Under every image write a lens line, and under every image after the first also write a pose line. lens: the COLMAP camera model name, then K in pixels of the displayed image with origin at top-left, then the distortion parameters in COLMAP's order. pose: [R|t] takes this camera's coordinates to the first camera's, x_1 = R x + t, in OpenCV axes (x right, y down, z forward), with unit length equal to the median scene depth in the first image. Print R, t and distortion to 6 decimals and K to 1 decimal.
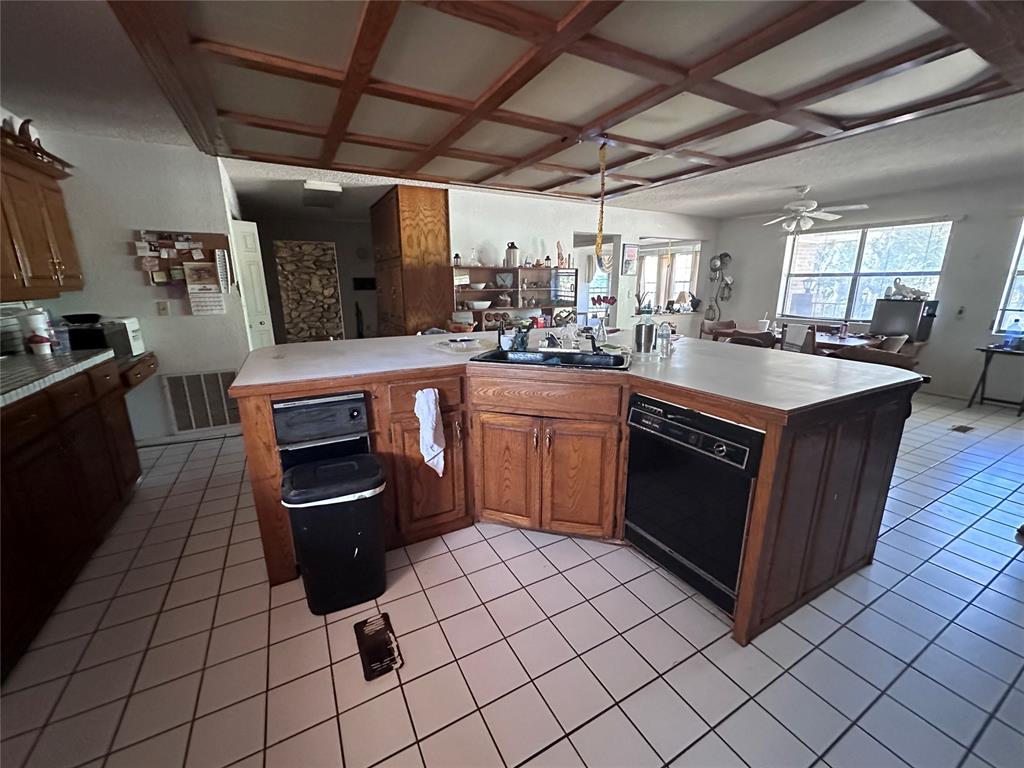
lens RADIAL K [[409.8, 0, 515.2], [0, 409.8, 380.6], [0, 0, 1]] dist [-0.004451, 0.001047]
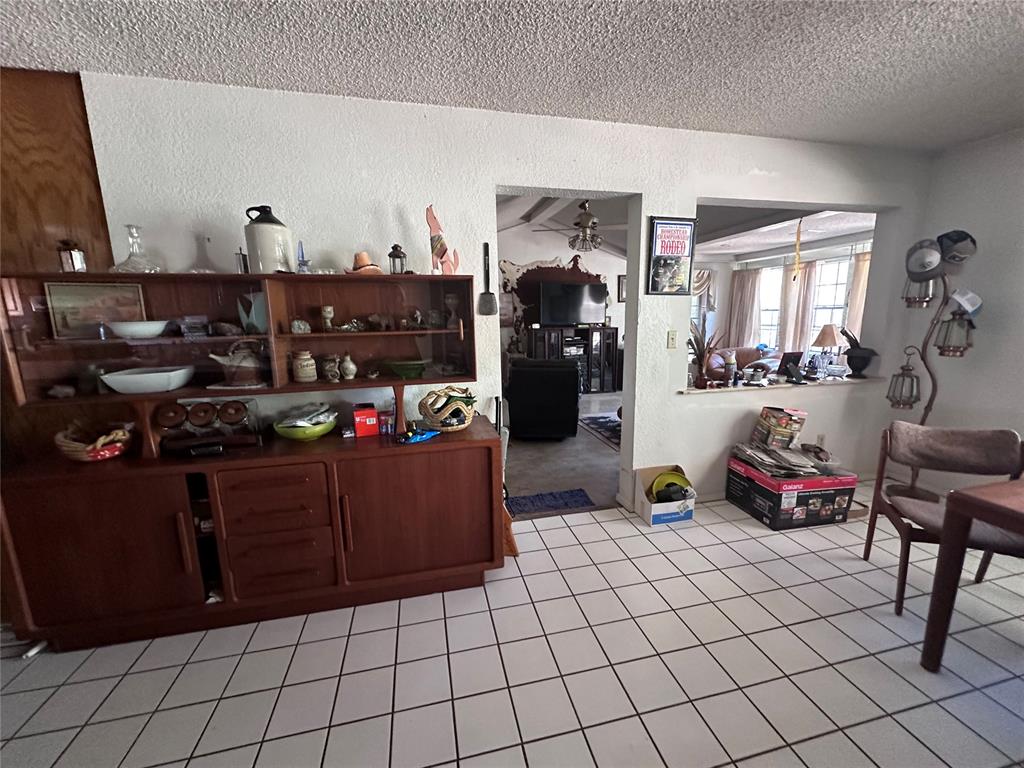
lens RADIAL K [[409.8, 0, 513.4], [0, 409.8, 381.3], [0, 0, 1]] dist [-0.004451, 0.001047]
pose [[0.961517, 0.034634, -0.272554, 0.225517], [-0.052678, 0.996857, -0.059165, -0.128615], [0.269648, 0.071245, 0.960320, 0.530947]]
